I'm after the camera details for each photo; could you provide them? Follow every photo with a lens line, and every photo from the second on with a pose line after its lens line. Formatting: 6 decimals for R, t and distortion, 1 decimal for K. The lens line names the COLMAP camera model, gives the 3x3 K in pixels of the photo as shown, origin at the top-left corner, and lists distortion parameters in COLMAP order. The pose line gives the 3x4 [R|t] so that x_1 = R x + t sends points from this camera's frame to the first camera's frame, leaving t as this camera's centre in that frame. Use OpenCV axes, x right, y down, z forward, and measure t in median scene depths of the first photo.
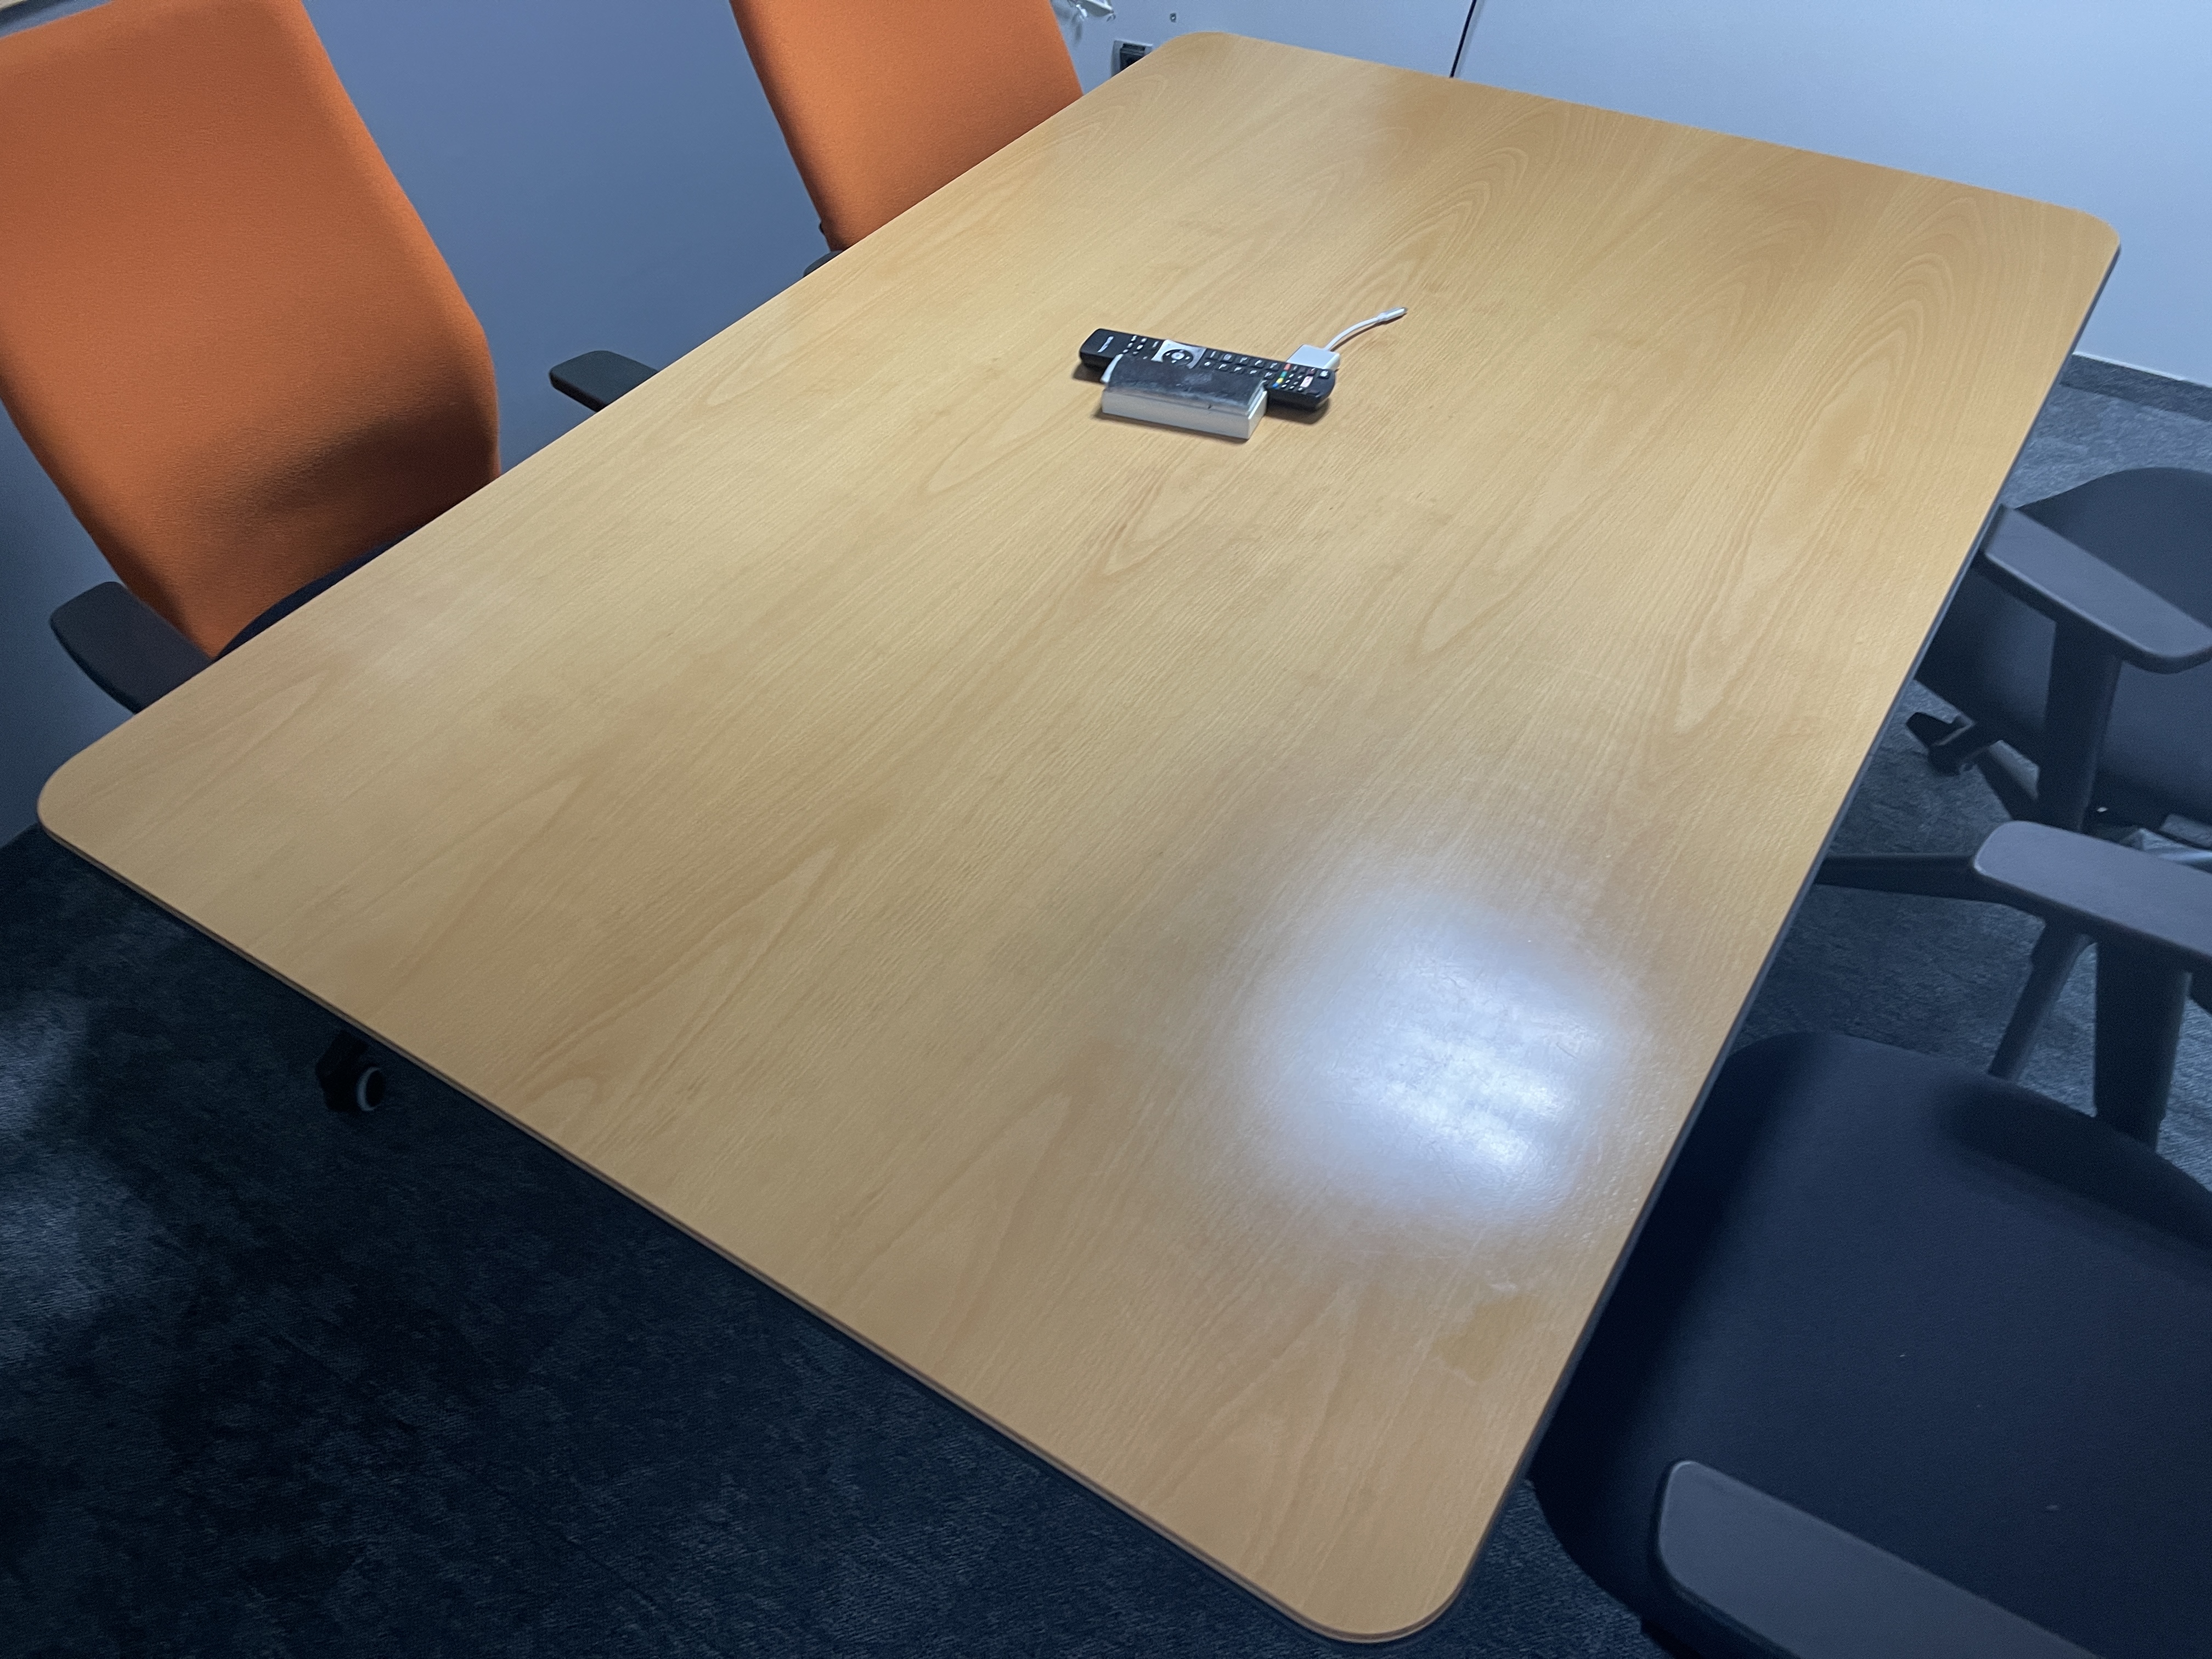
lens RADIAL K [[1641.8, 0, 1218.7], [0, 1641.8, 1146.1], [0, 0, 1]] dist [0.057009, -0.040648]
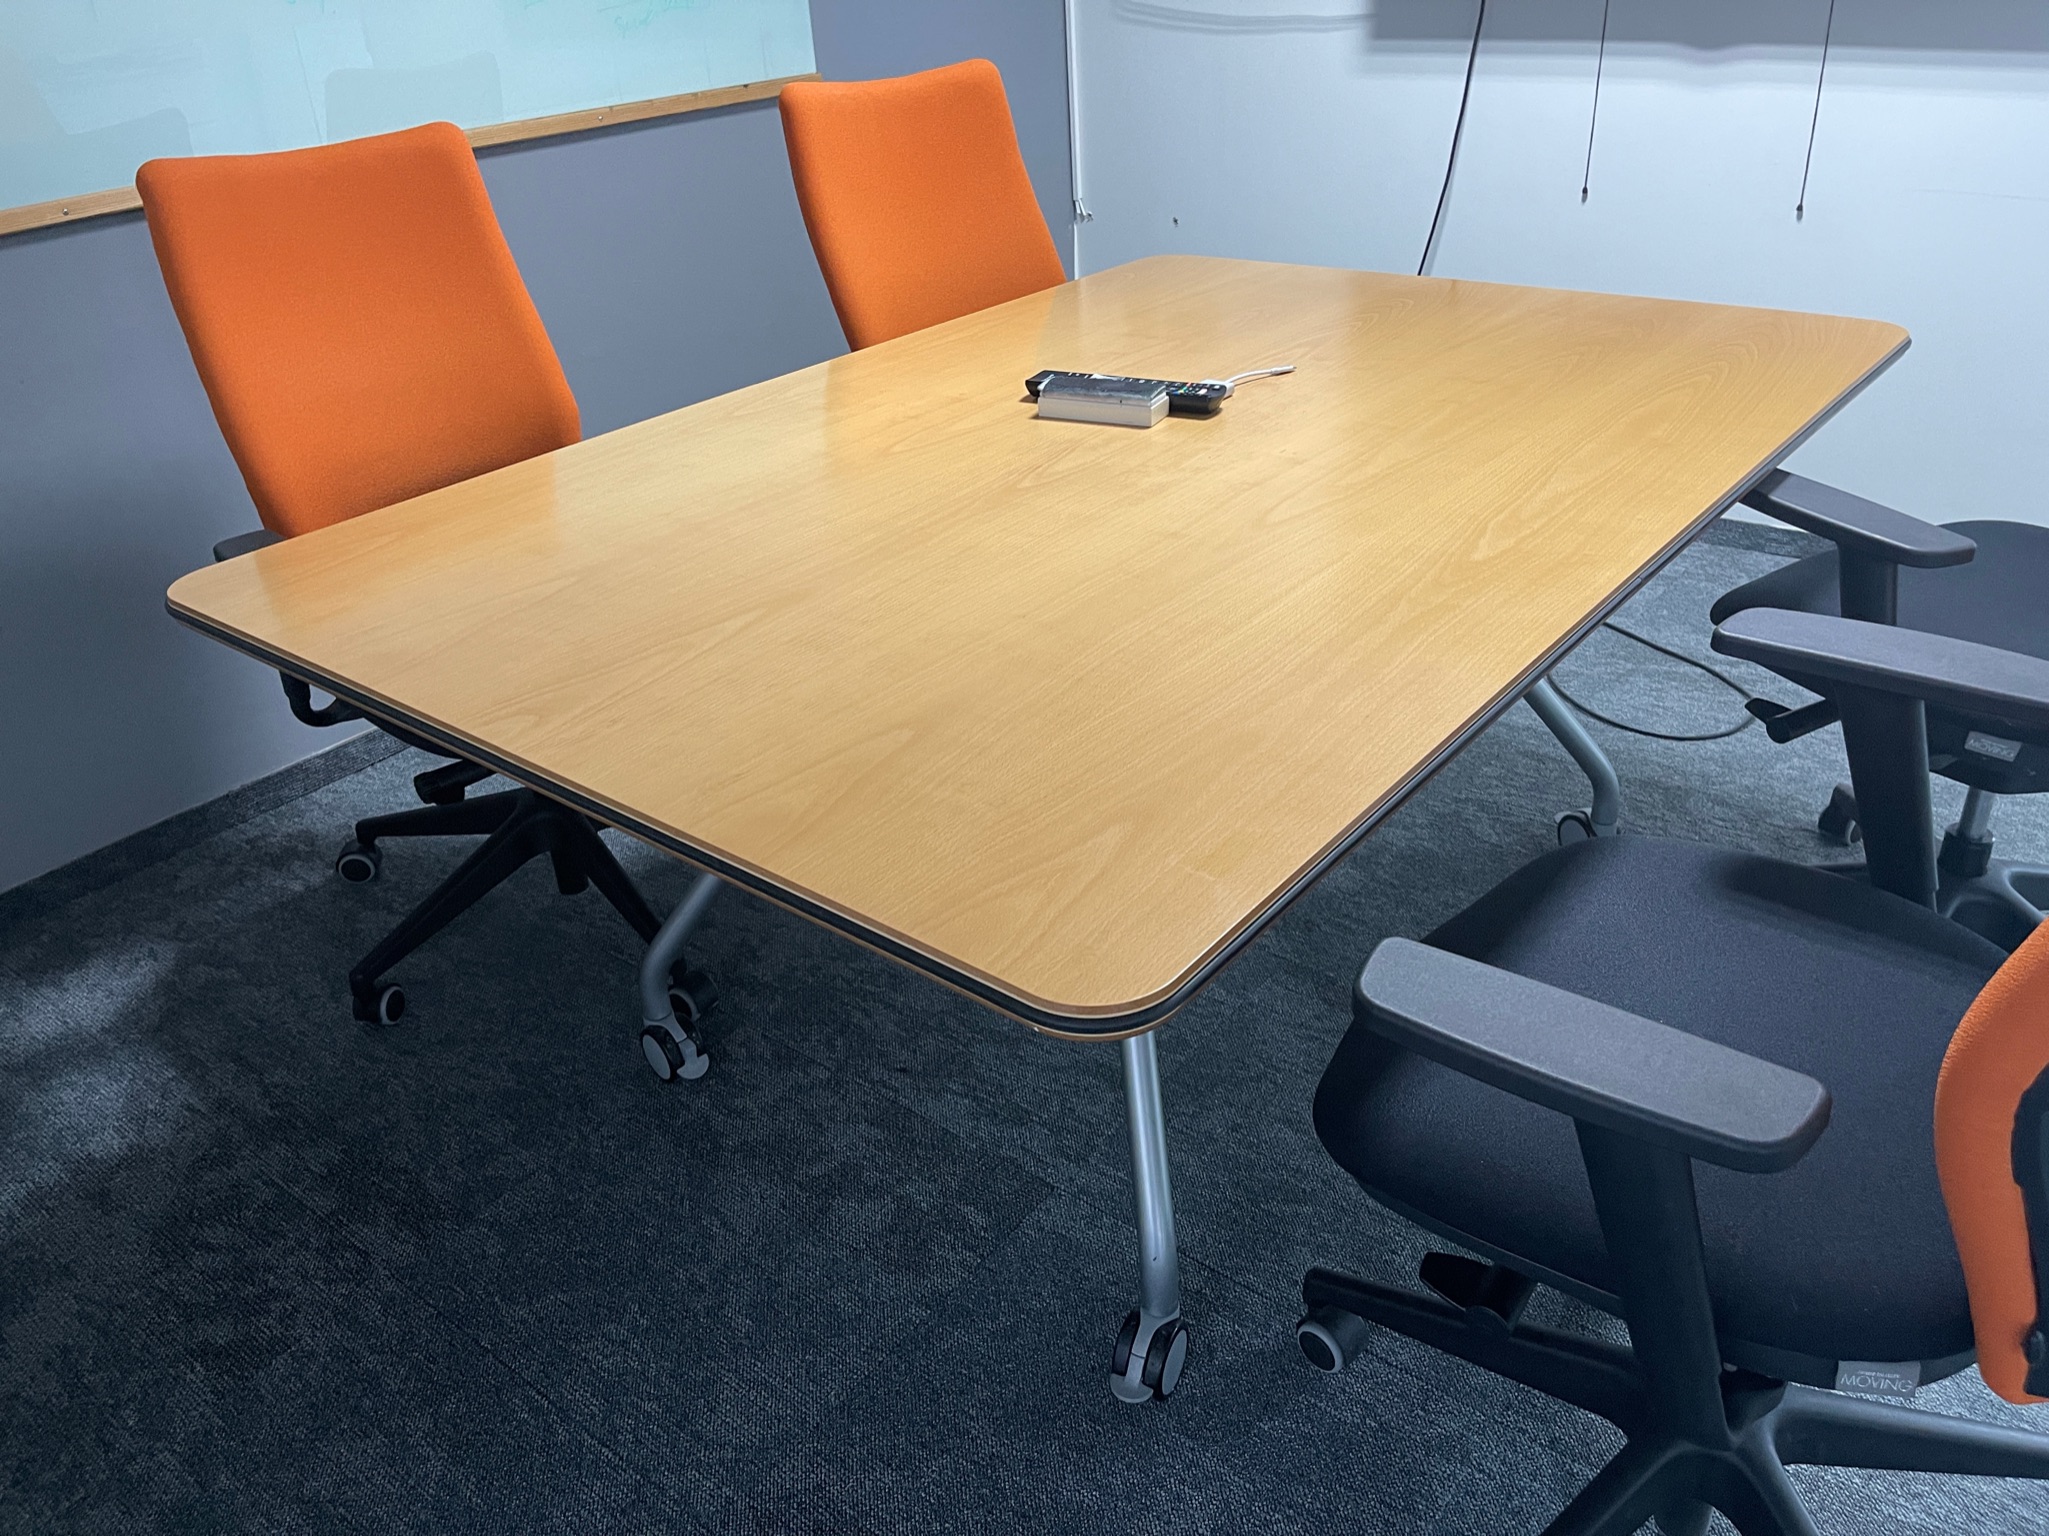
lens RADIAL K [[1493.9, 0, 1018.9], [0, 1493.9, 773.4], [0, 0, 1]] dist [0.042145, 0.001173]
pose [[0.994101, 0.038588, -0.101363, 0.038455], [-0.064323, 0.962231, -0.264525, 0.111760], [0.087327, 0.269485, 0.959037, -0.011331]]
